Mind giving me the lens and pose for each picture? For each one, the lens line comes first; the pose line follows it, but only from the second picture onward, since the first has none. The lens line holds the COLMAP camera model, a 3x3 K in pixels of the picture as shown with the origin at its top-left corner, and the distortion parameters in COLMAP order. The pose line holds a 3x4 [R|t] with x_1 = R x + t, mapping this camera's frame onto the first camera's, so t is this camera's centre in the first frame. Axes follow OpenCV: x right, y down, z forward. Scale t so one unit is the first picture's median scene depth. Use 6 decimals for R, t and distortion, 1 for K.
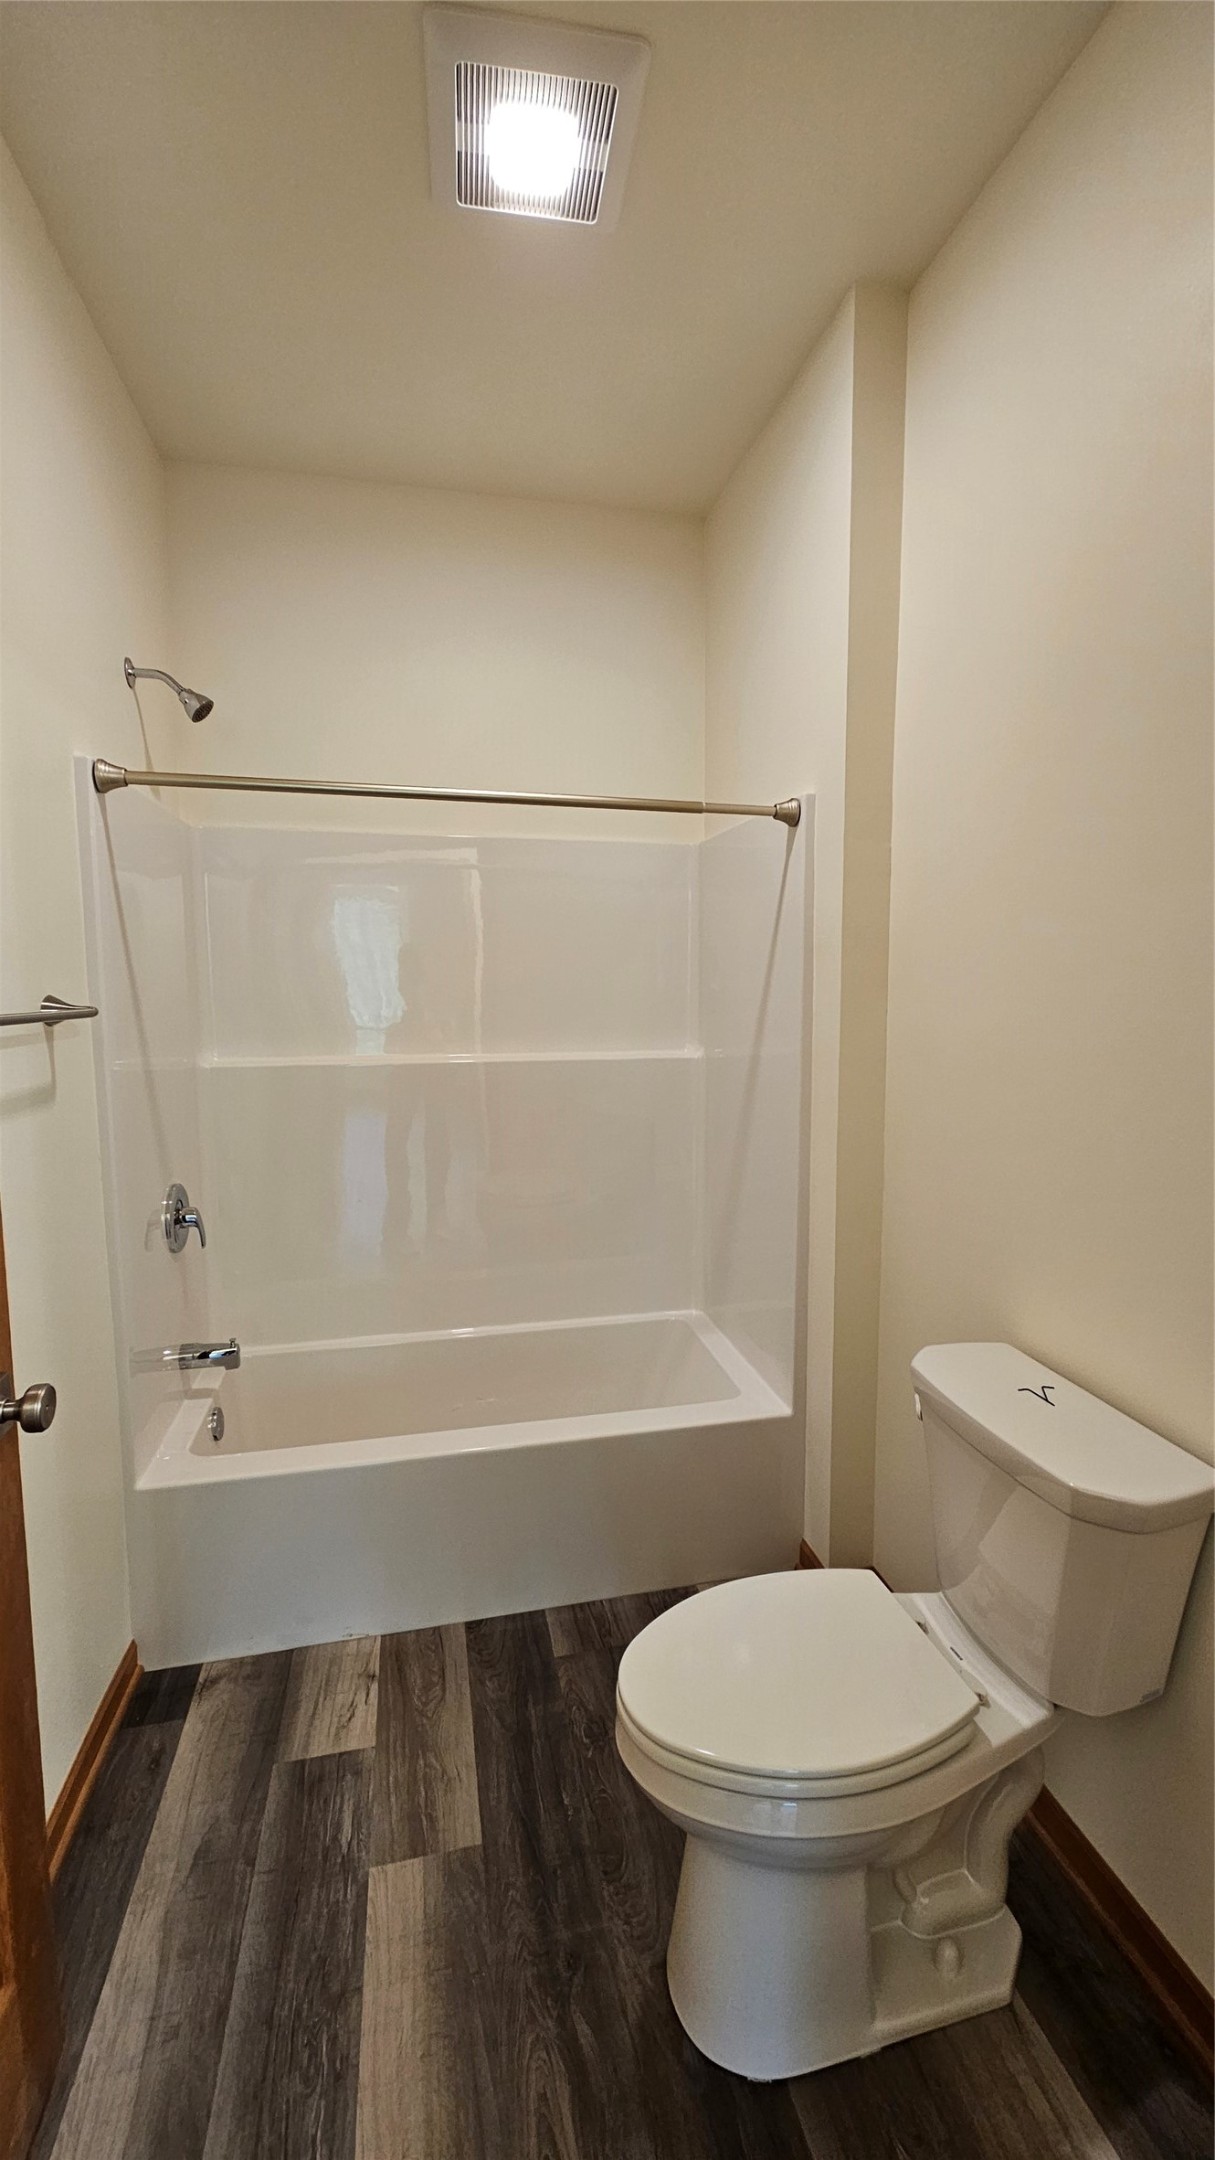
lens RADIAL K [[898.5, 0, 606.6], [0, 898.5, 1080.5], [0, 0, 1]] dist [0.002595, 0.000485]
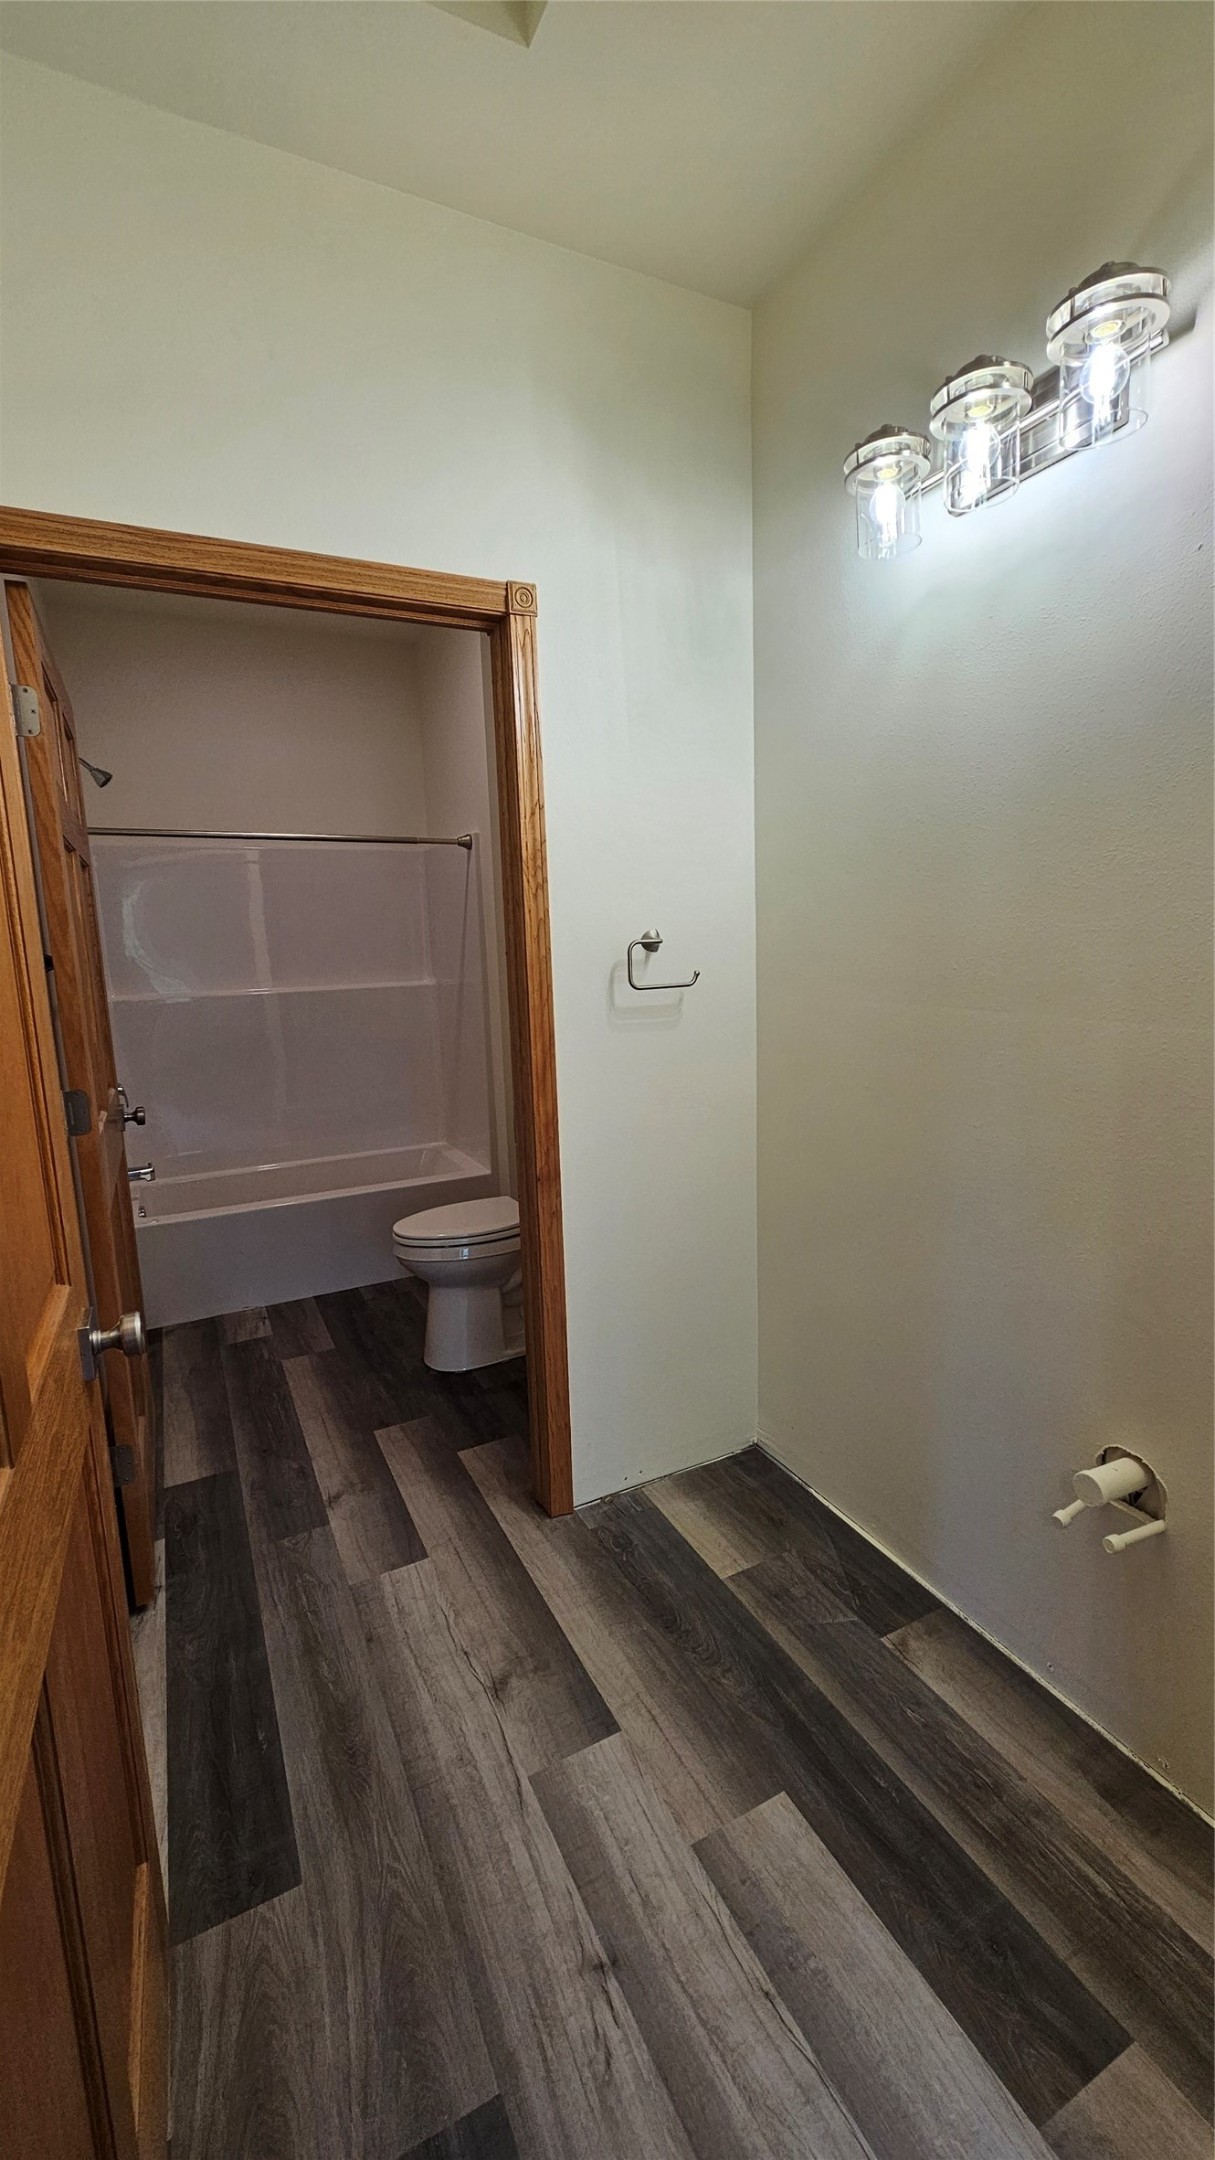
lens RADIAL K [[898.5, 0, 611.7], [0, 898.5, 1072.2], [0, 0, 1]] dist [0.002595, 0.000485]
pose [[0.967159, -0.066894, 0.245212, 0.010653], [0.058897, 0.997470, 0.039812, 0.123287], [-0.247255, -0.024062, 0.968652, -0.928406]]
